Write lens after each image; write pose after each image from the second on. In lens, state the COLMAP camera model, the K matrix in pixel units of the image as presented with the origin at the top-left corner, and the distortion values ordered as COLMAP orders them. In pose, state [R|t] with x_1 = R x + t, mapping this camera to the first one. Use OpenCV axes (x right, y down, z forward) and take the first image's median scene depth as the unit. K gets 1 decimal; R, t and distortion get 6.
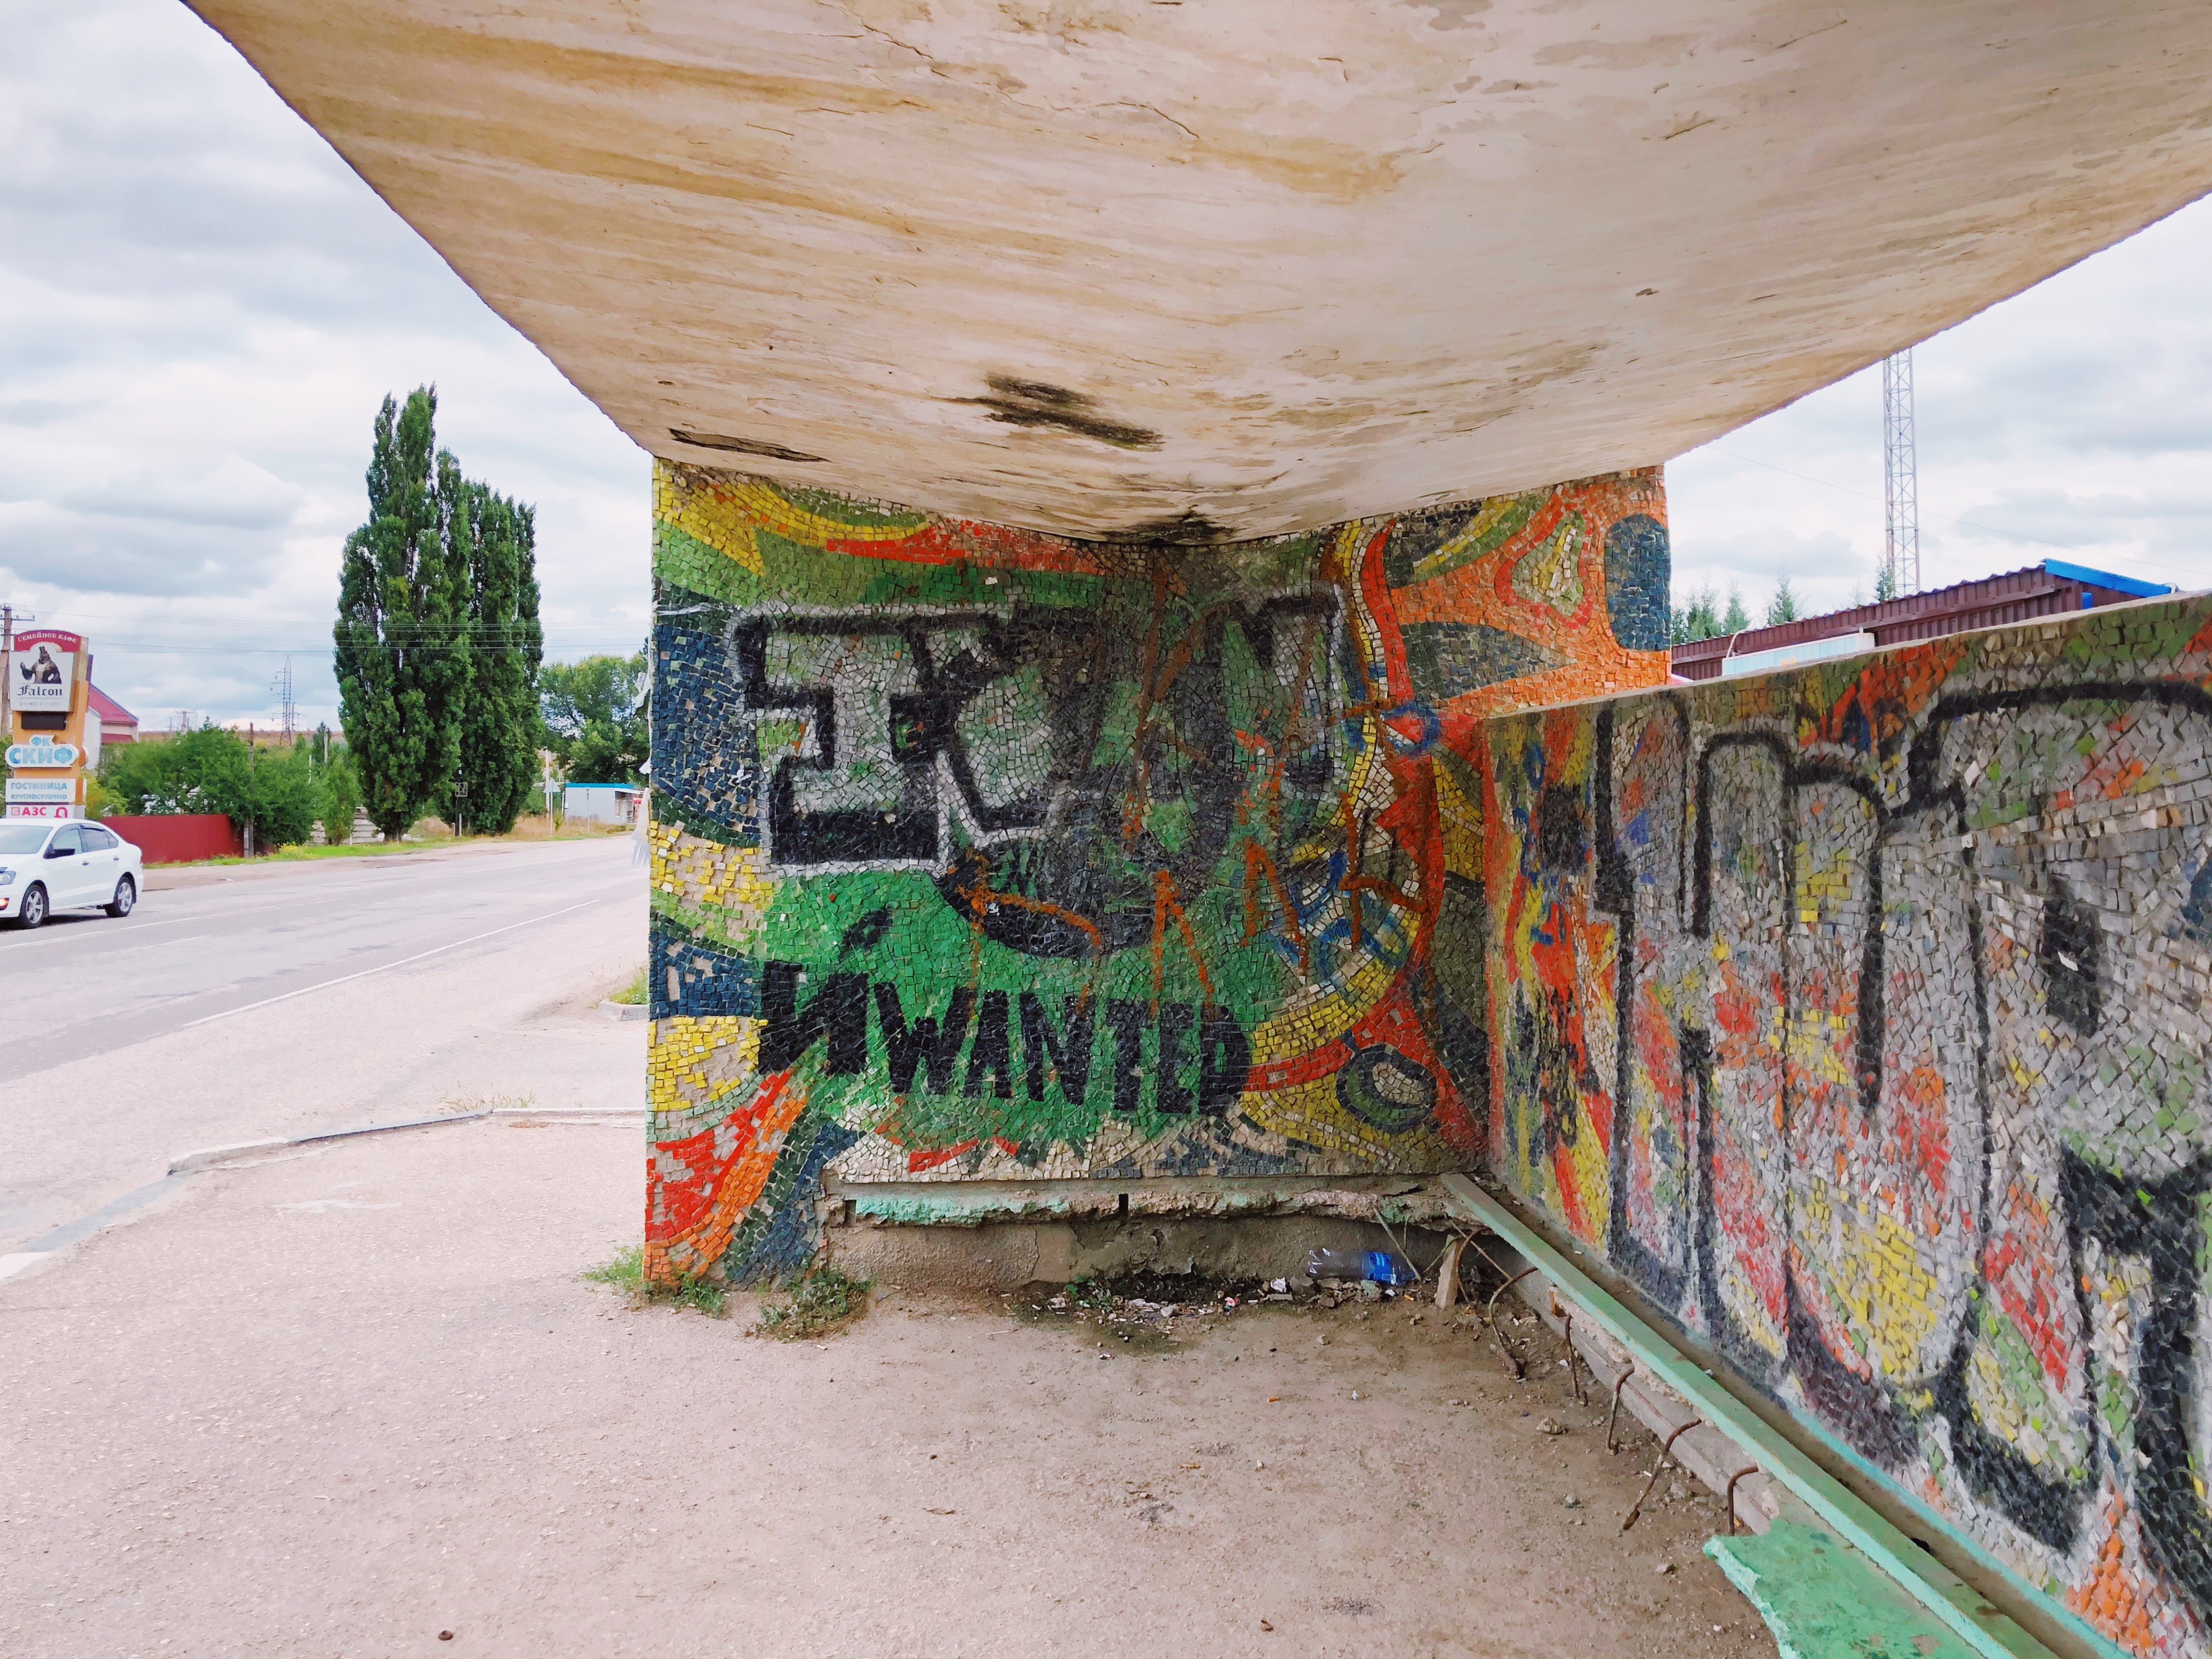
lens RADIAL K [[1861.7, 0, 1083.3], [0, 1861.7, 685.7], [0, 0, 1]] dist [0.066329, -0.058269]
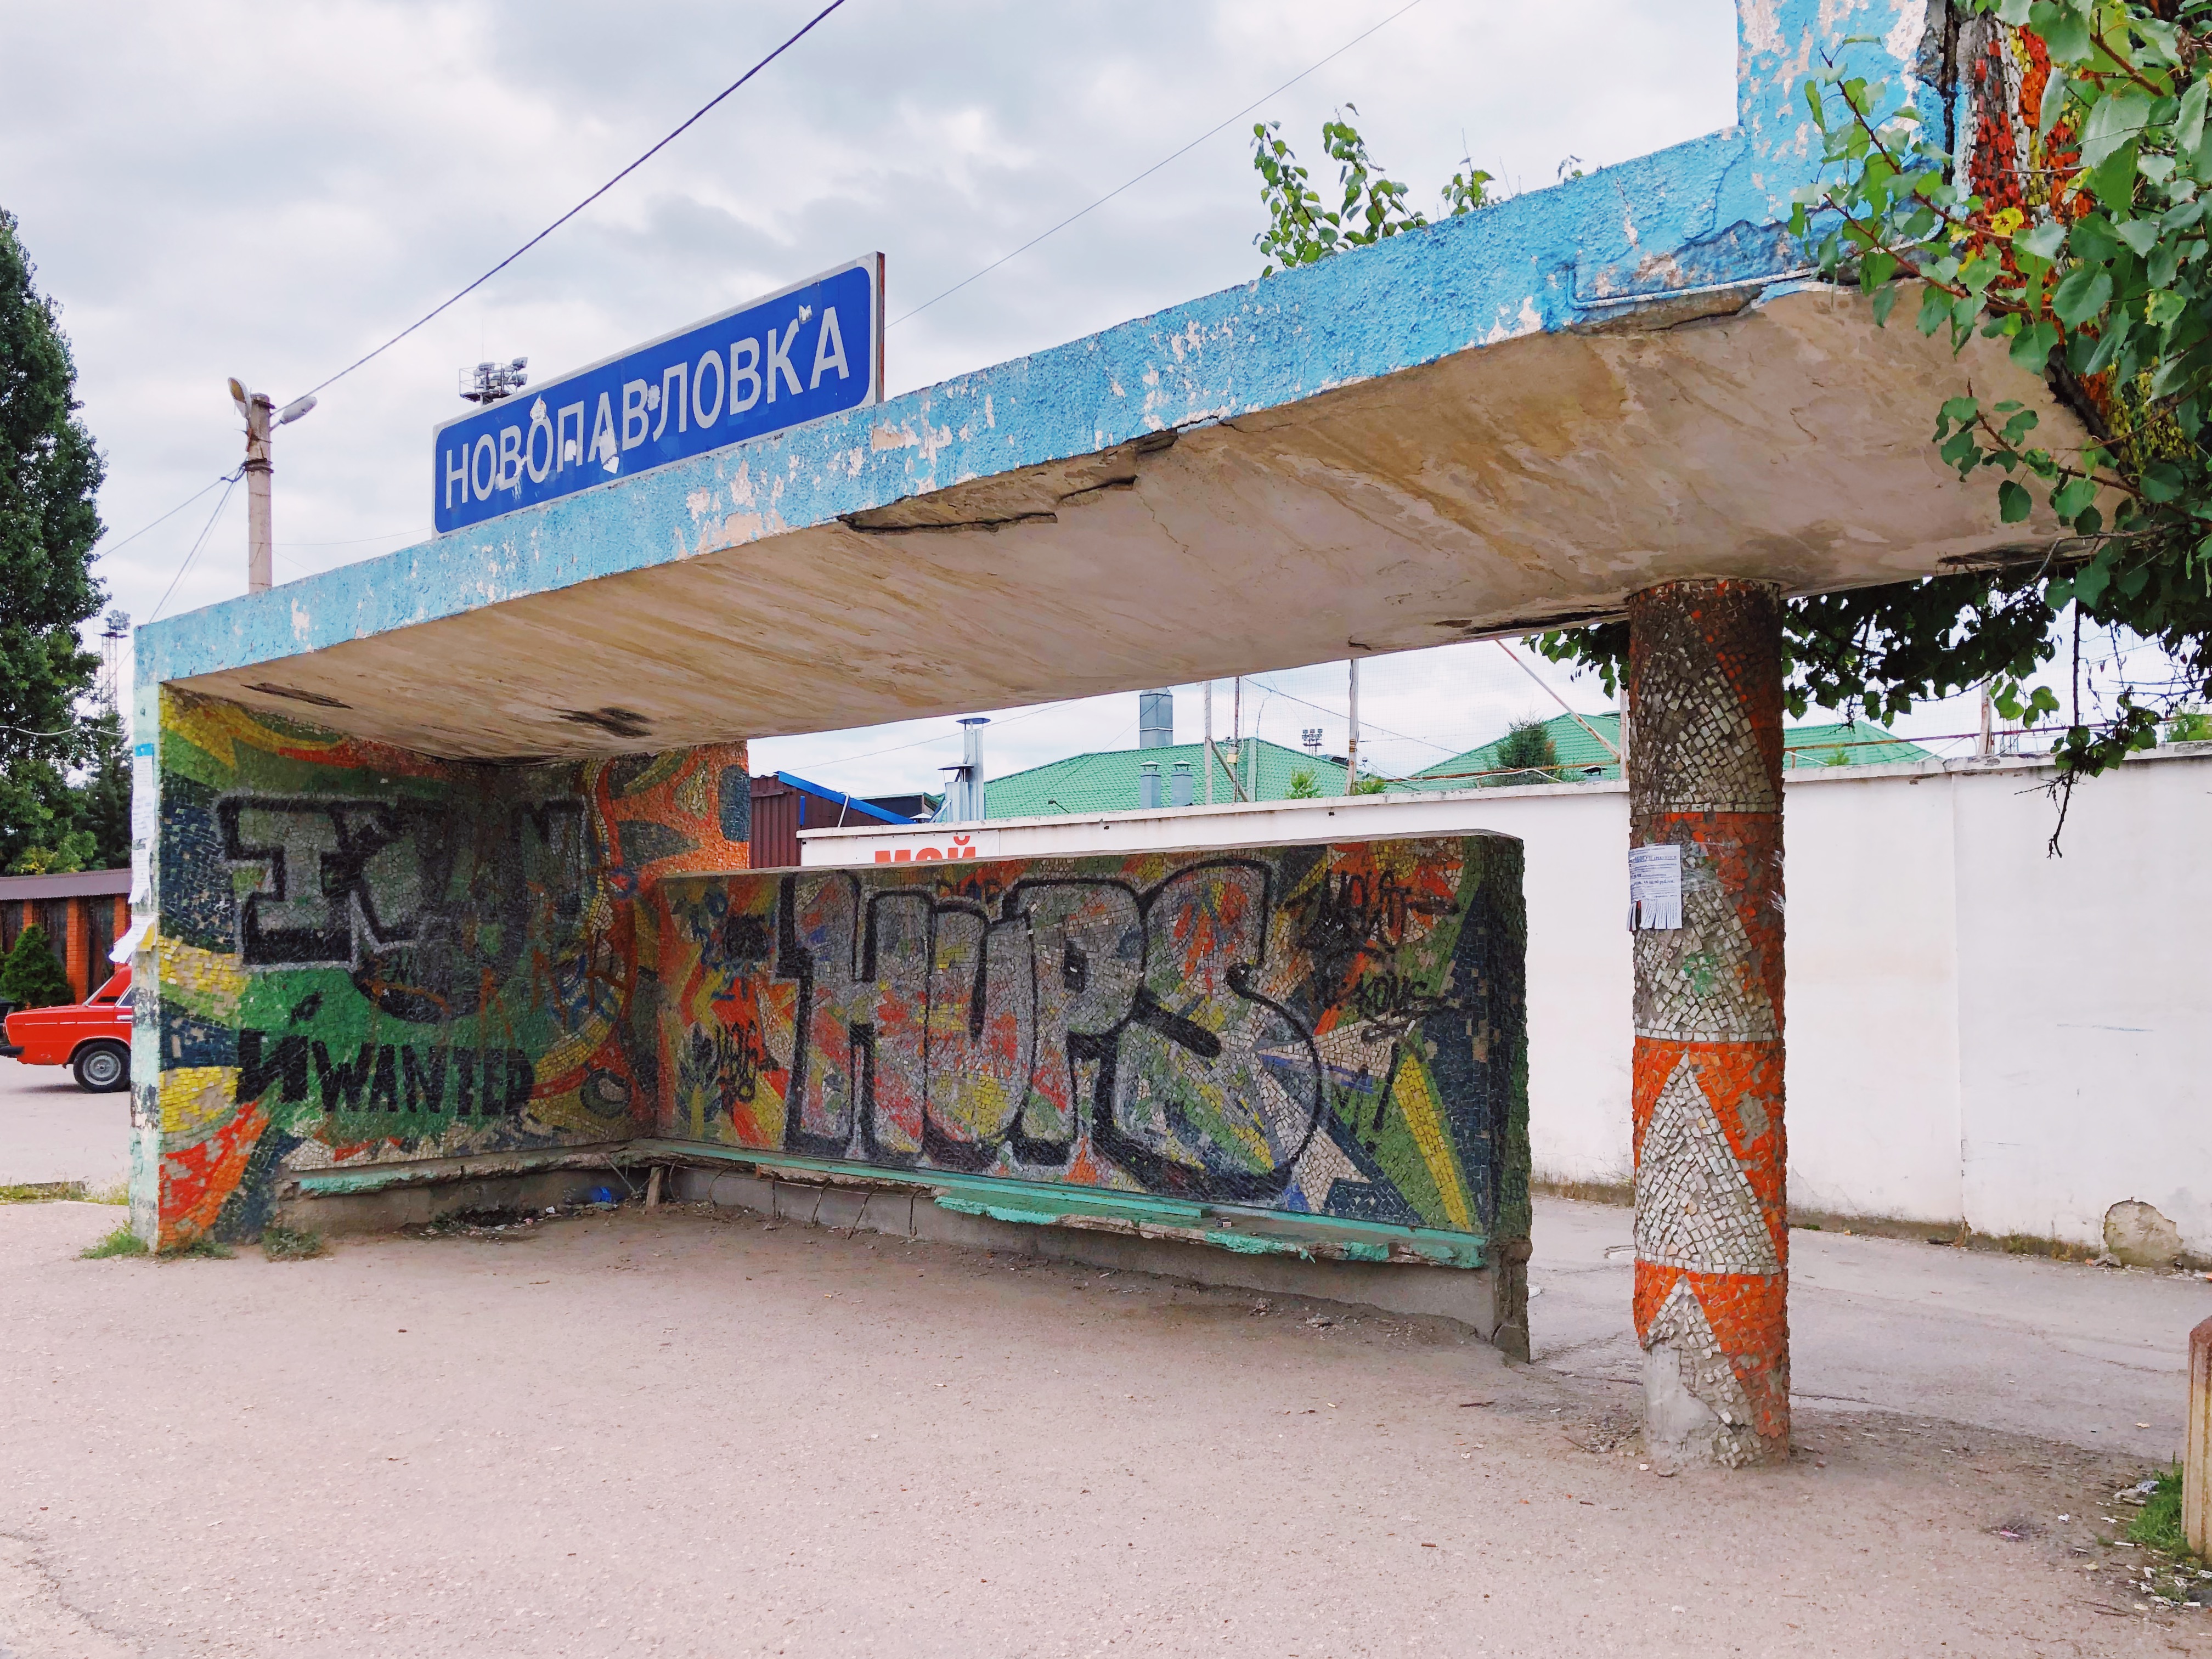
lens RADIAL K [[1861.7, 0, 1092.9], [0, 1861.7, 866.4], [0, 0, 1]] dist [0.066329, -0.058269]
pose [[0.729364, 0.027006, 0.683593, -0.714428], [-0.039001, 0.999237, 0.002136, -0.012804], [-0.683013, -0.028218, 0.729861, -0.568386]]
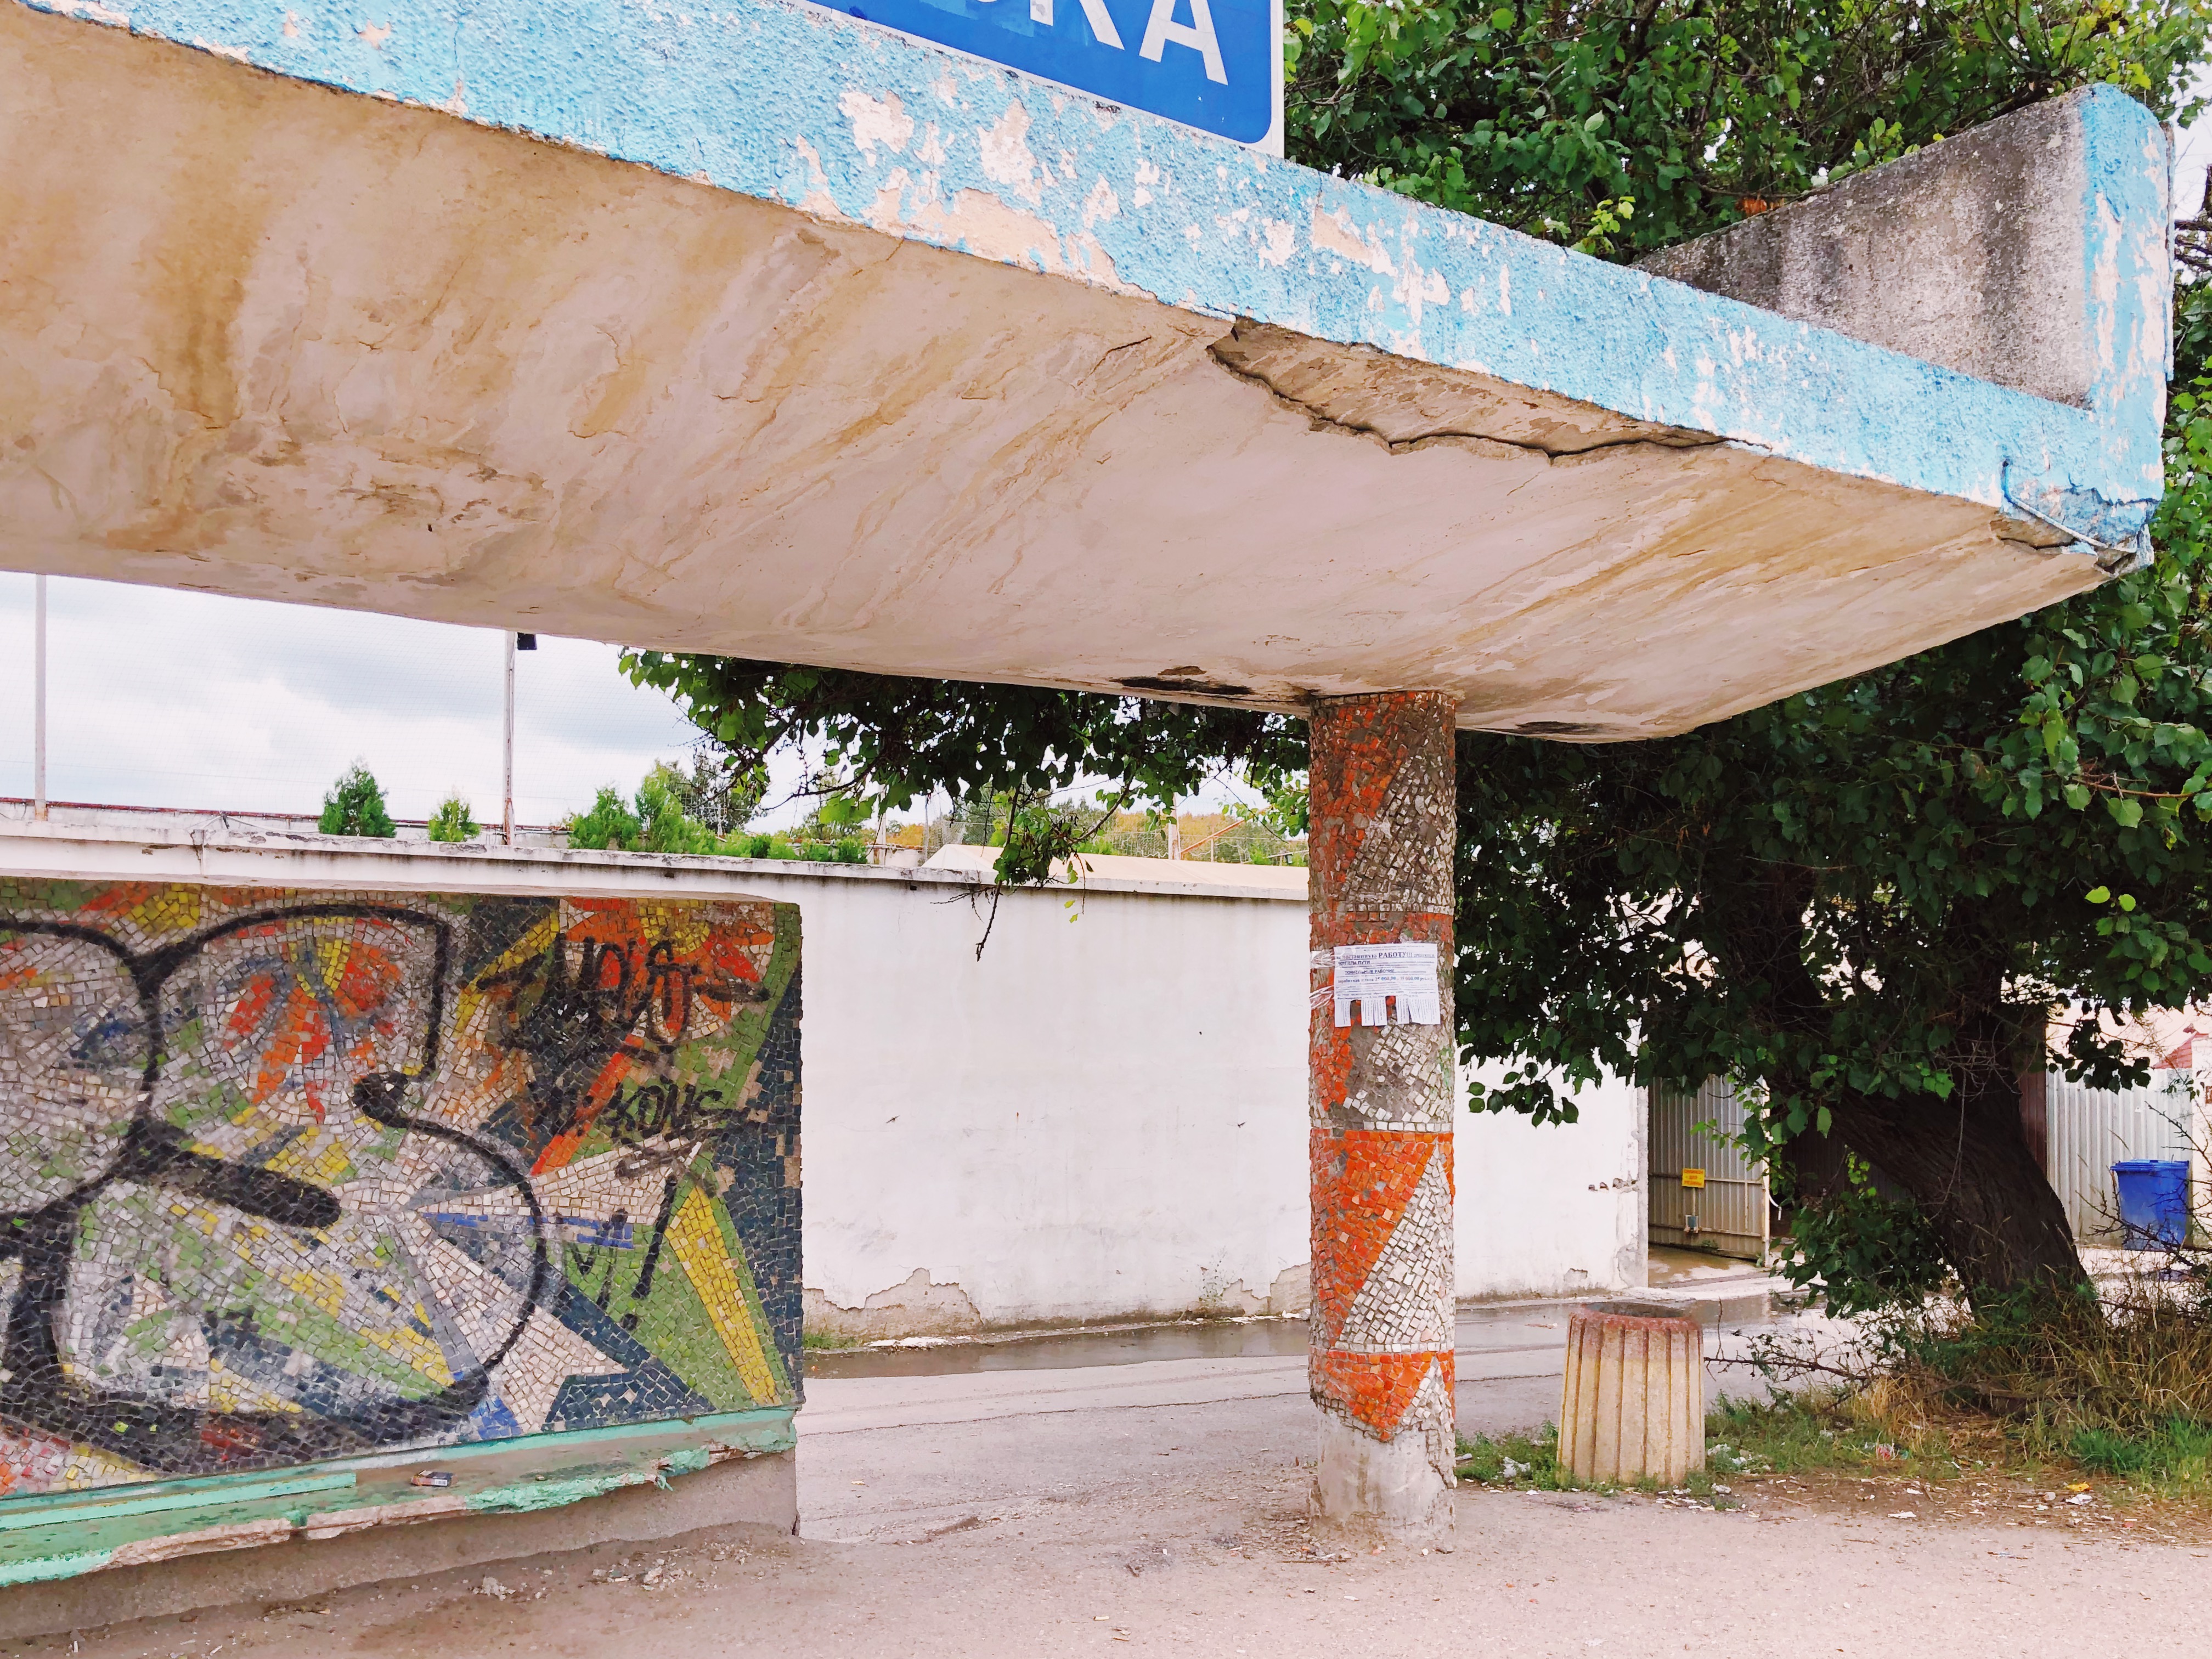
lens RADIAL K [[1861.7, 0, 1156.2], [0, 1861.7, 1001.3], [0, 0, 1]] dist [0.066329, -0.058269]
pose [[-0.495026, 0.023004, 0.868574, -0.638086], [-0.048970, 0.997322, -0.054323, 0.050902], [-0.867497, -0.069426, -0.492573, 0.426232]]
